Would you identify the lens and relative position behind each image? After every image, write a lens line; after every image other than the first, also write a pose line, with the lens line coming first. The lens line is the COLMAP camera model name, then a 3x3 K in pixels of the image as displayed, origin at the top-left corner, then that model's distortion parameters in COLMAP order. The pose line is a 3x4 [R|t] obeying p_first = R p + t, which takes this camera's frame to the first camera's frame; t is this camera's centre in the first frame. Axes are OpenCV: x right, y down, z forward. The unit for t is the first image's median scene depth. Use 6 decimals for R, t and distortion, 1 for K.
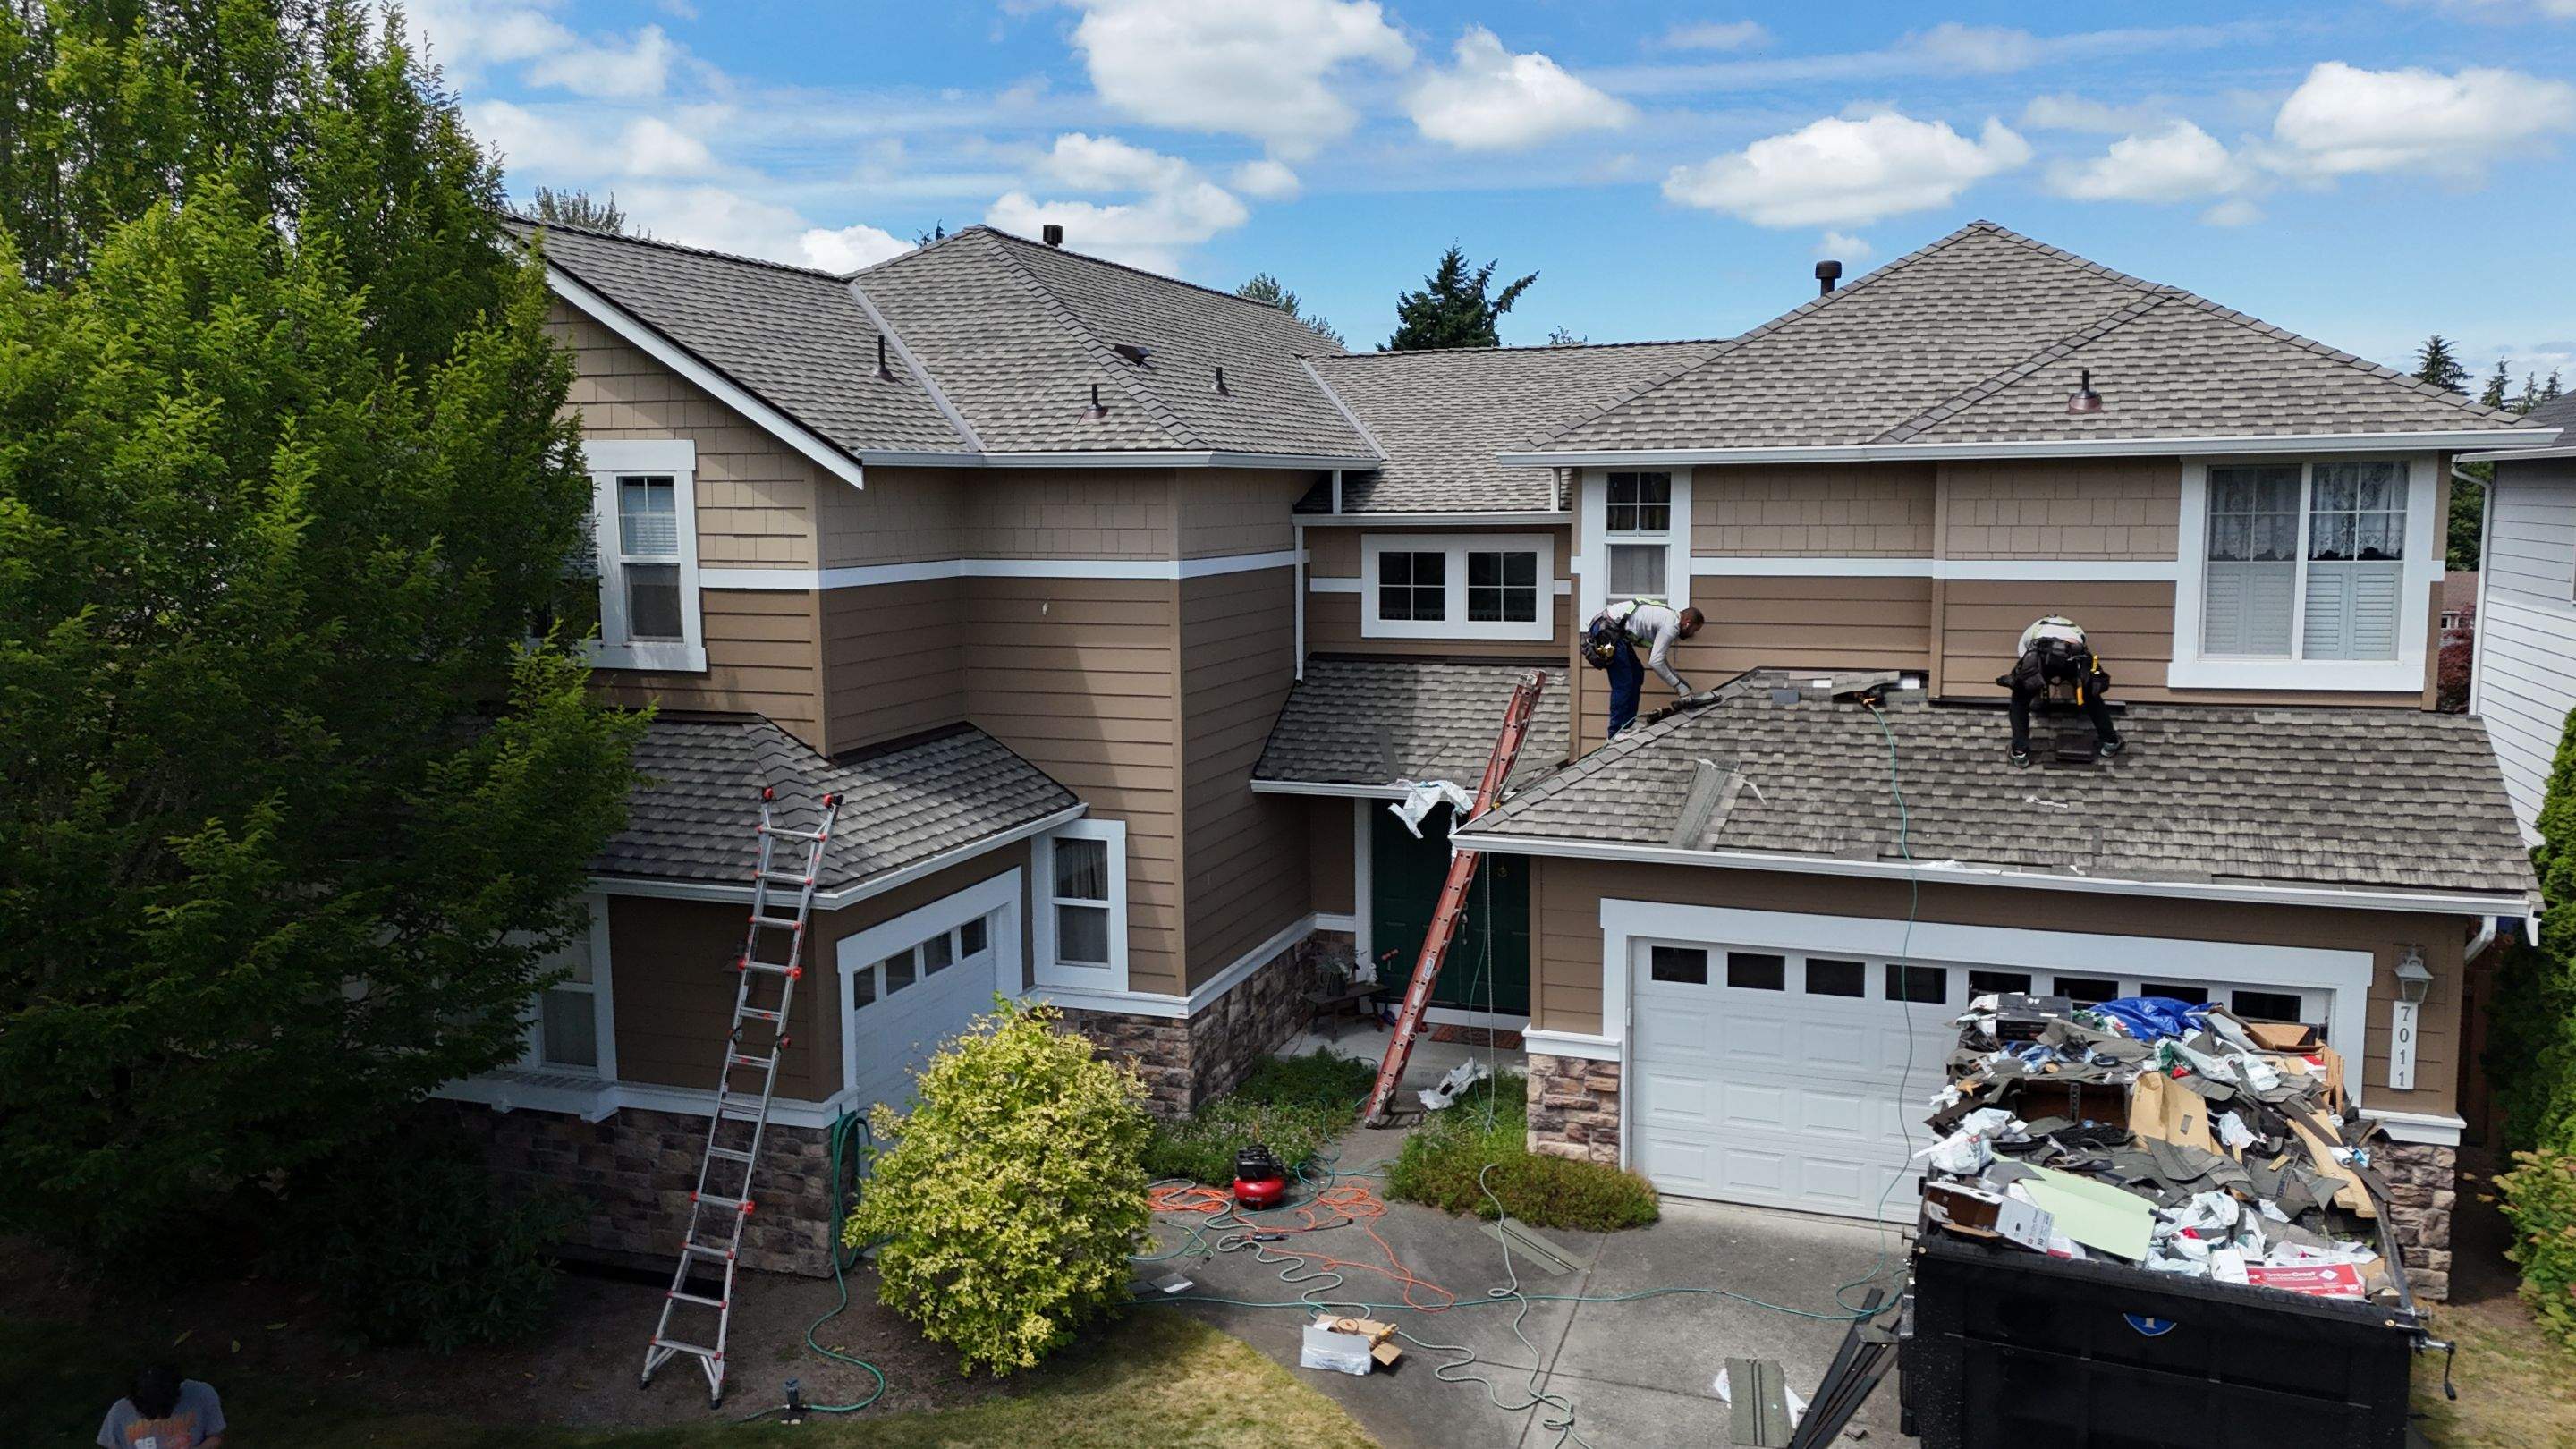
lens RADIAL K [[1879.3, 0, 1288.4], [0, 1879.3, 703.3], [0, 0, 1]] dist [0.077878, -0.064506]
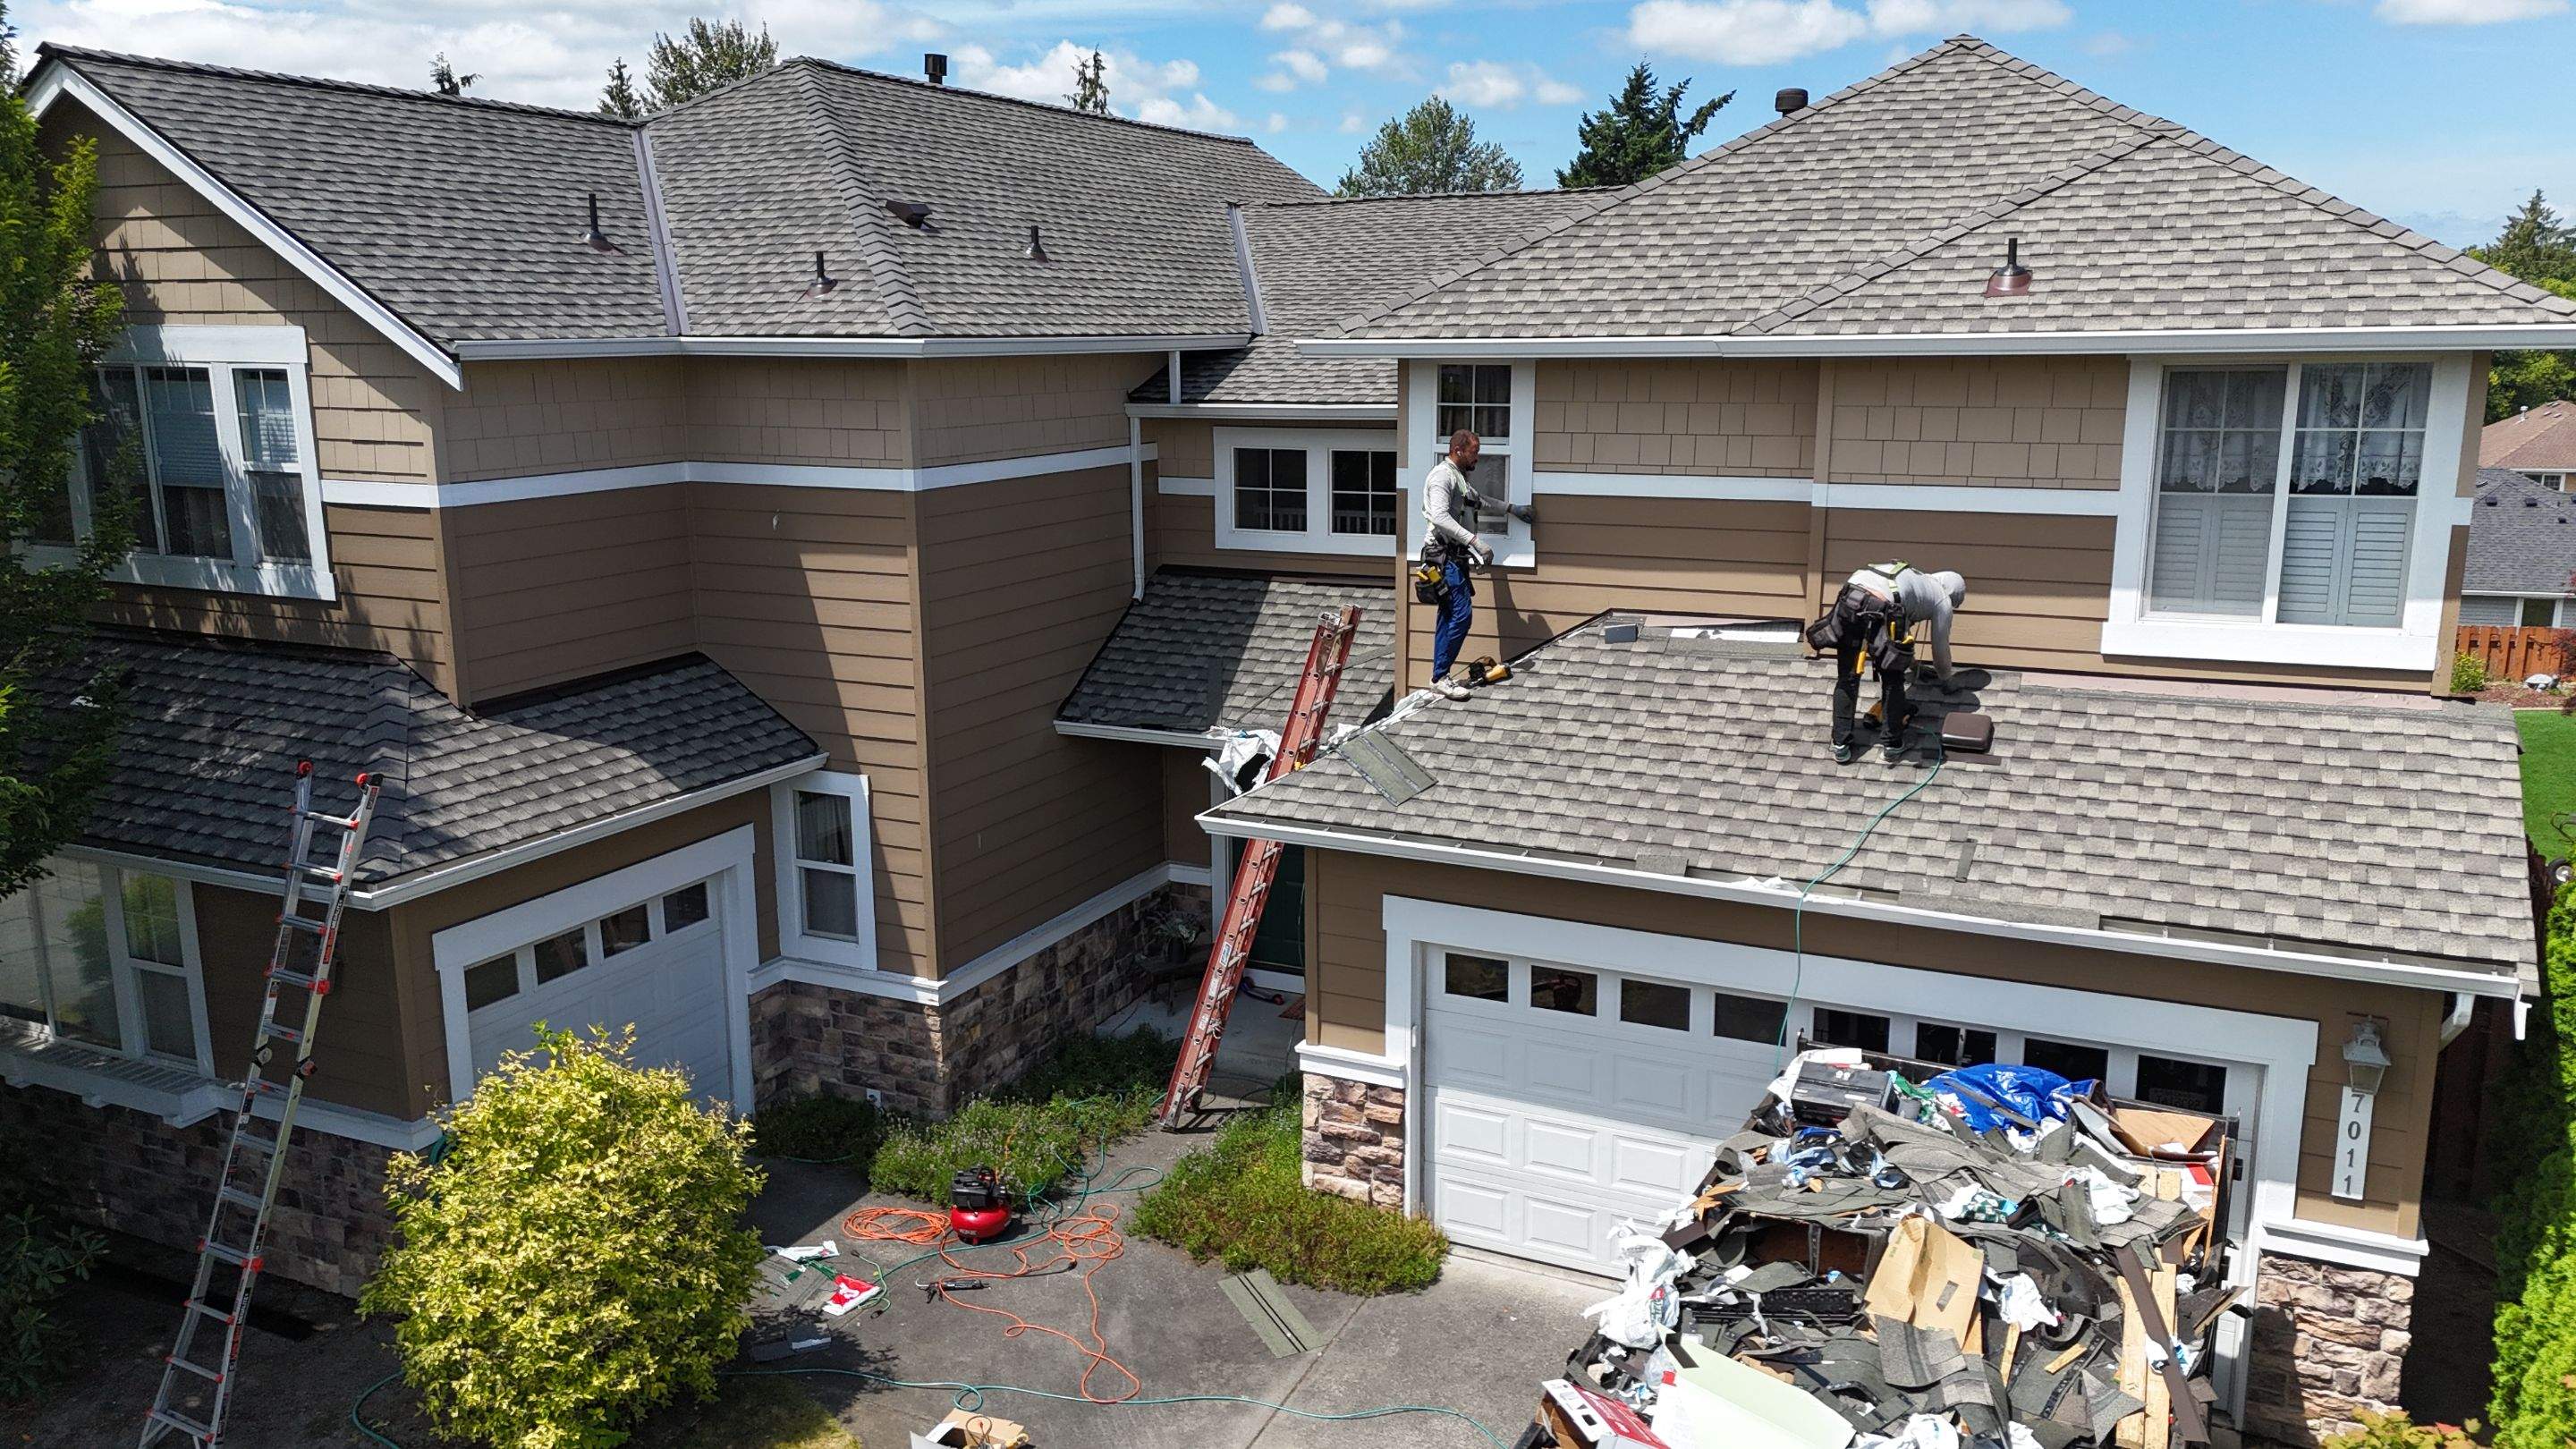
lens RADIAL K [[1884.2, 0, 1290.6], [0, 1884.2, 715.8], [0, 0, 1]] dist [0.083073, -0.077299]
pose [[0.994188, 0.022286, -0.105322, 0.213353], [-0.012630, 0.995727, 0.091477, -0.049722], [0.106911, -0.089615, 0.990222, 0.191011]]
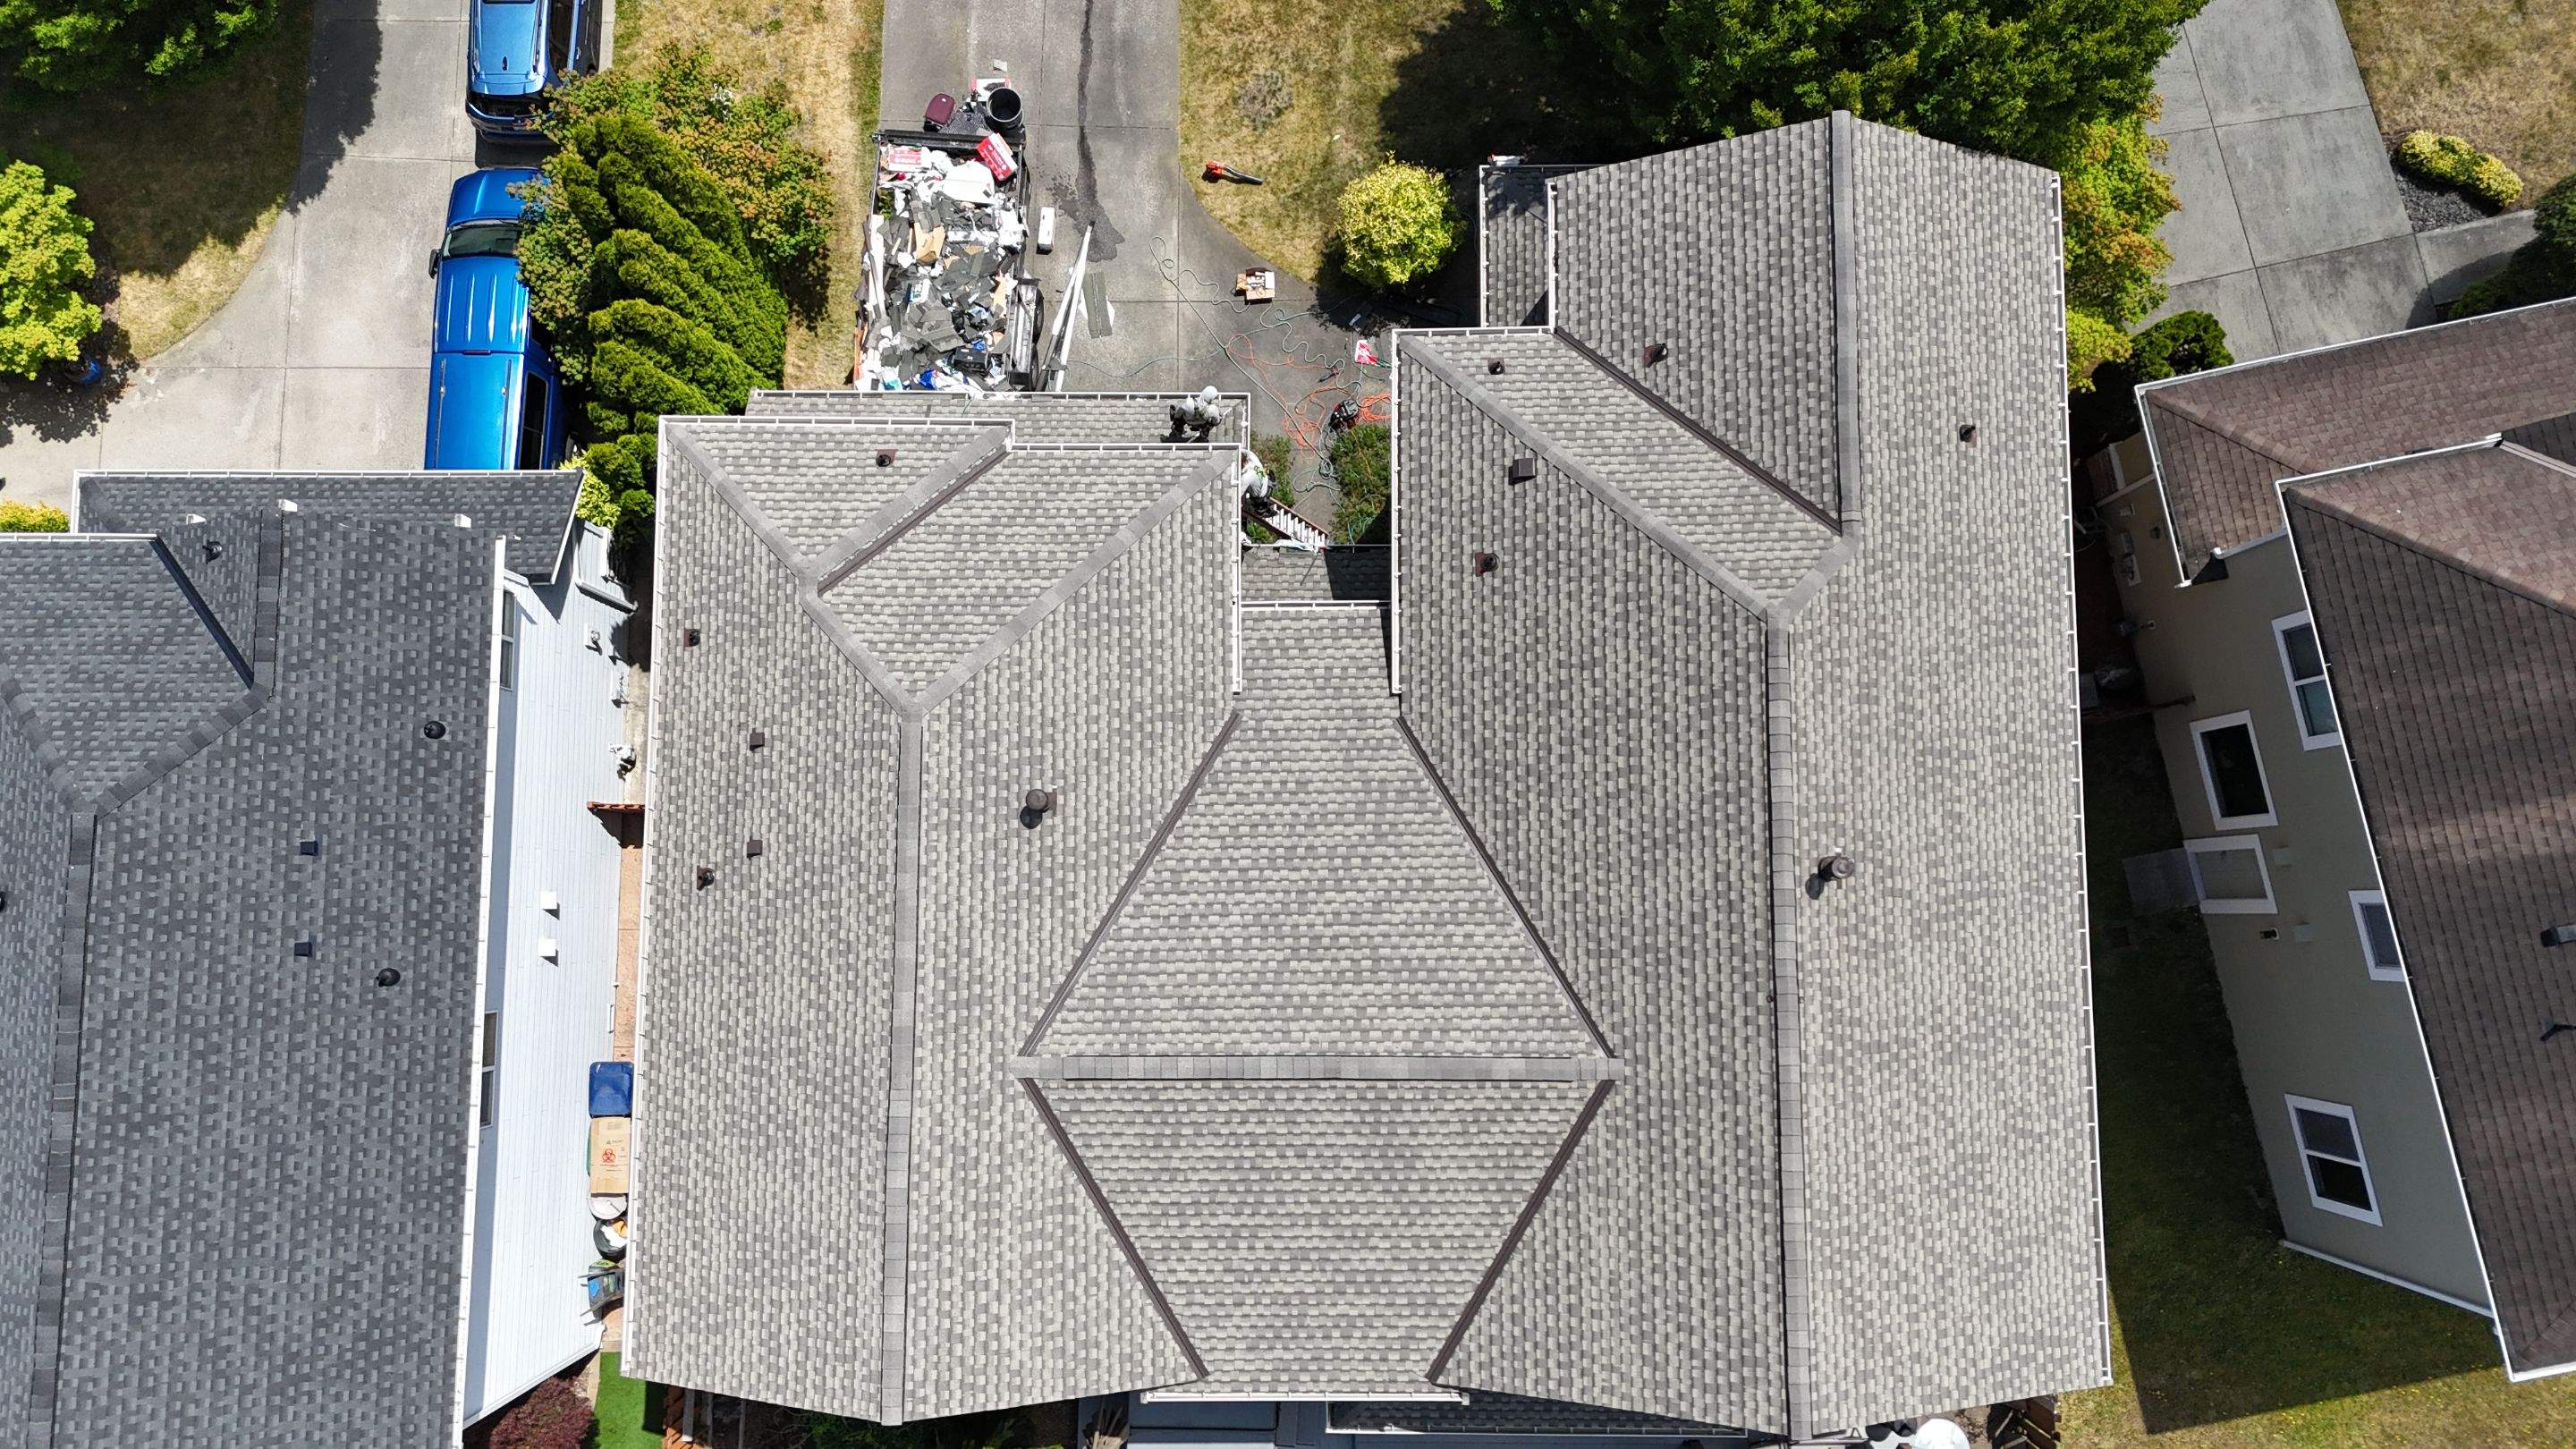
lens RADIAL K [[1928.0, 0, 1286.0], [0, 1928.0, 709.3], [0, 0, 1]] dist [0.091148, -0.158174]
pose [[-0.944031, 0.329299, -0.019184, 0.190652], [-0.020298, 0.000054, 0.999794, -1.835740], [0.329232, 0.944226, 0.006633, 1.296356]]
